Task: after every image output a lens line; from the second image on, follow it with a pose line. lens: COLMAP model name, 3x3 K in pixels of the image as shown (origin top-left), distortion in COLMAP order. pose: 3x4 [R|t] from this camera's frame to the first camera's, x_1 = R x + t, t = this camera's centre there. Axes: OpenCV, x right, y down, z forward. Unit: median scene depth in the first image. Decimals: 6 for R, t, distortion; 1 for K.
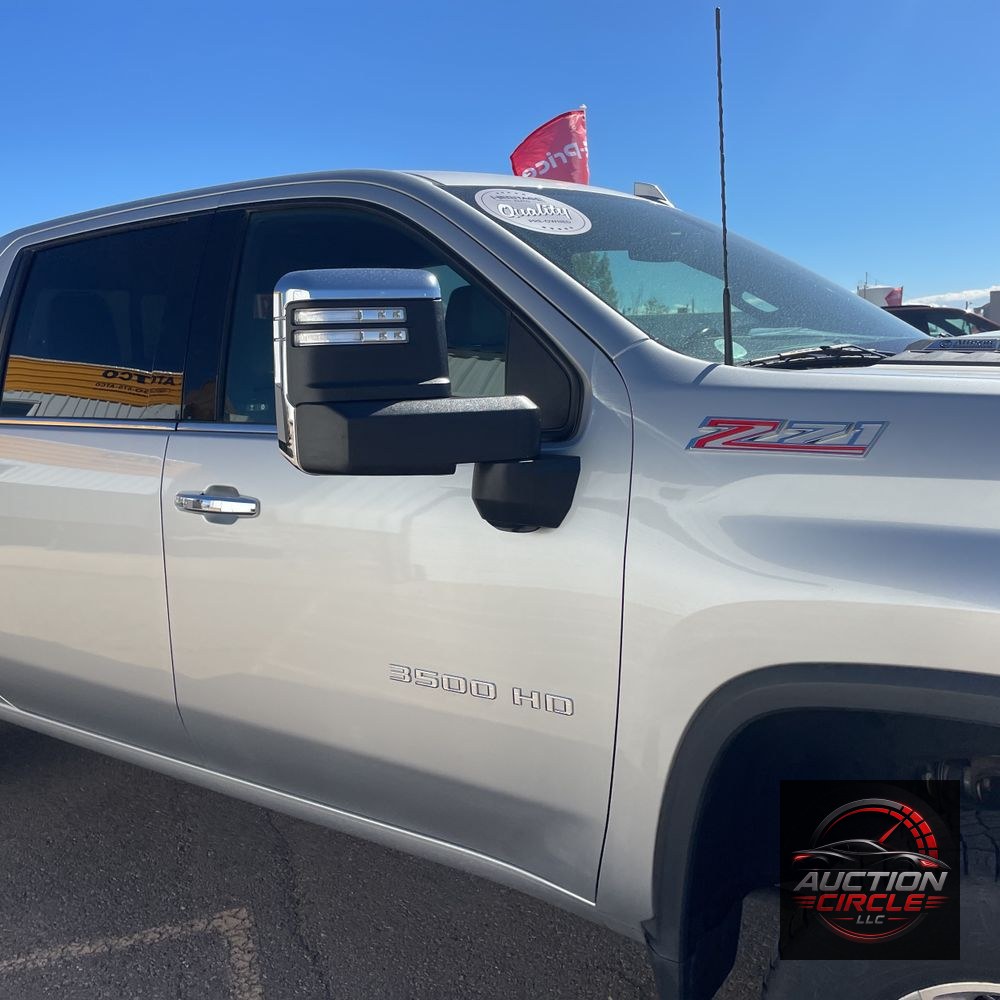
lens RADIAL K [[980.5, 0, 500.0], [0, 980.5, 500.0], [0, 0, 1]] dist [0.110616, -0.130750]
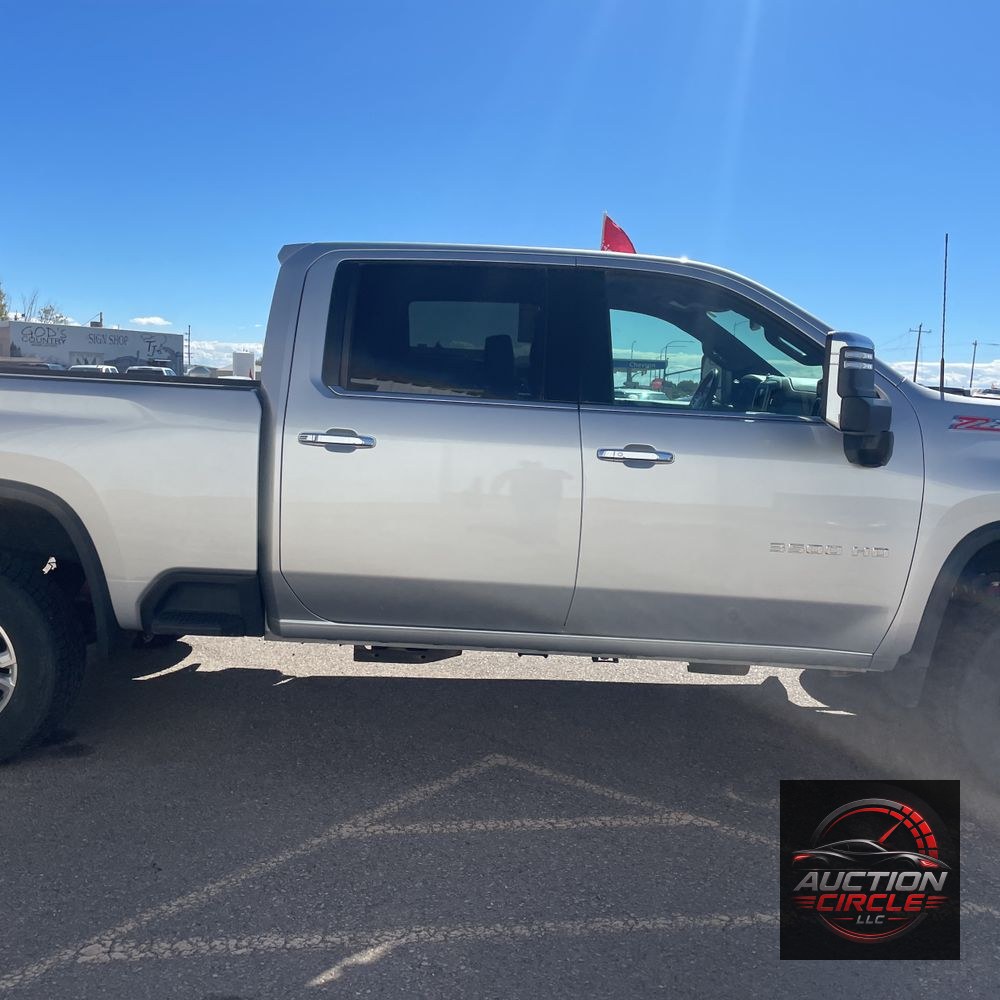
lens RADIAL K [[973.0, 0, 504.7], [0, 973.0, 518.4], [0, 0, 1]] dist [0.102574, -0.124859]
pose [[0.823494, 0.002310, 0.567320, -1.852846], [0.002519, 0.999967, -0.007728, 0.159579], [-0.567319, 0.007793, 0.823461, -0.257956]]
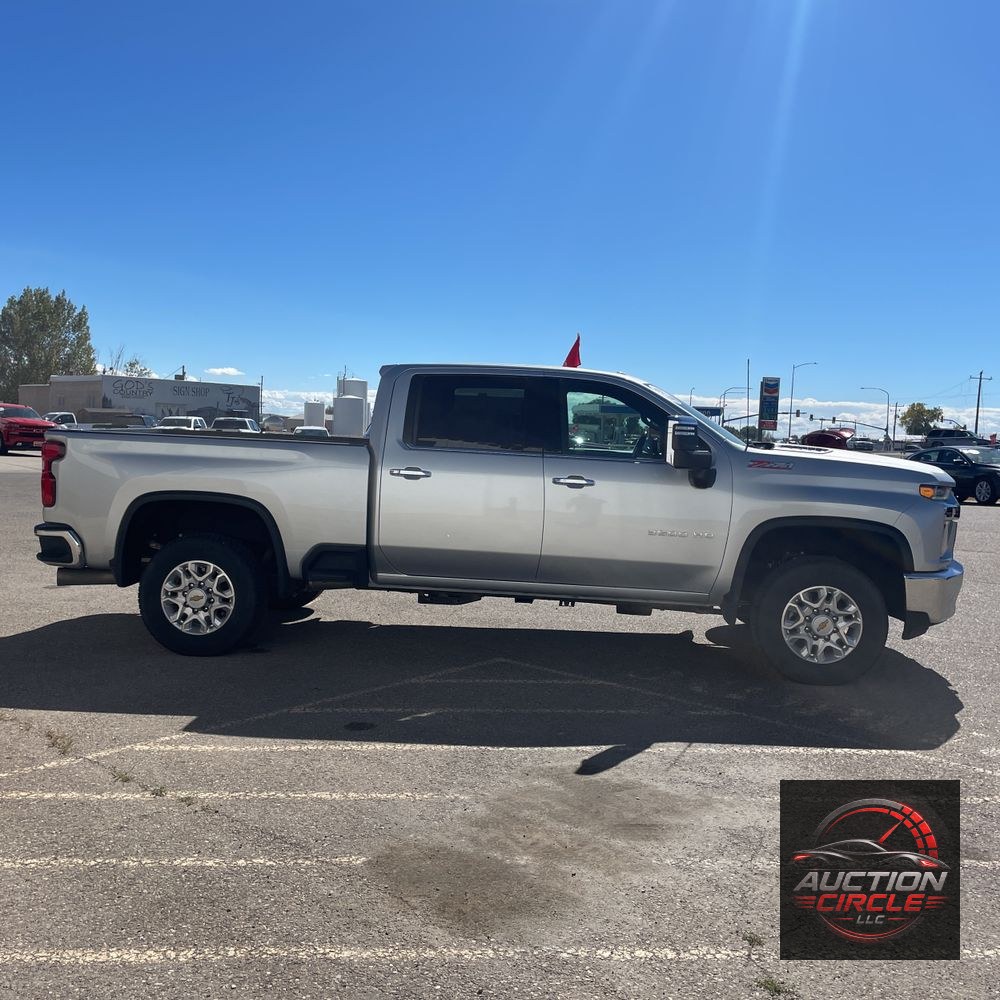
lens RADIAL K [[980.5, 0, 500.0], [0, 980.5, 500.0], [0, 0, 1]] dist [0.110616, -0.130750]
pose [[0.860379, 0.041500, 0.507963, -2.643712], [-0.004734, 0.997287, -0.073459, 0.370246], [-0.509633, 0.060798, 0.858241, -1.874855]]
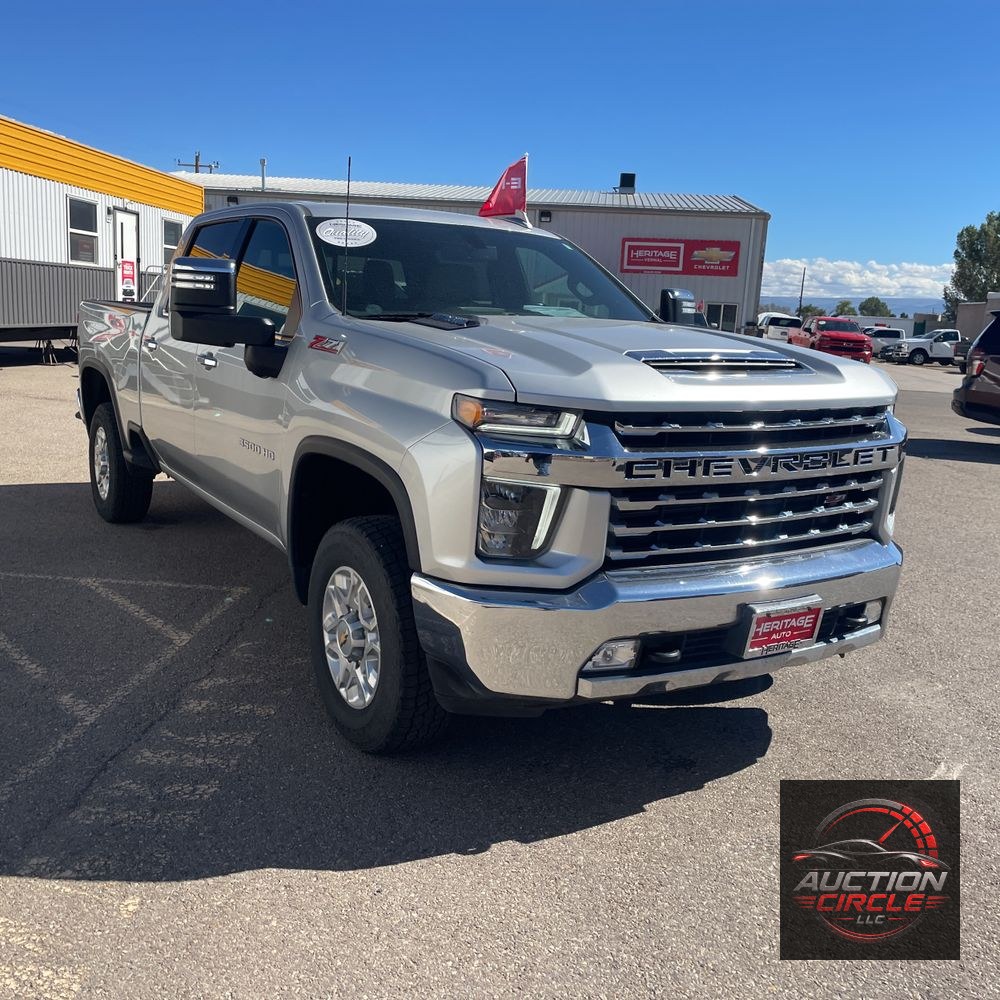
lens RADIAL K [[980.5, 0, 500.0], [0, 980.5, 500.0], [0, 0, 1]] dist [0.110616, -0.130750]
pose [[0.919691, 0.161245, -0.358006, 1.482412], [-0.143683, 0.986753, 0.075321, 0.065521], [0.365408, -0.017832, 0.930676, -1.013806]]
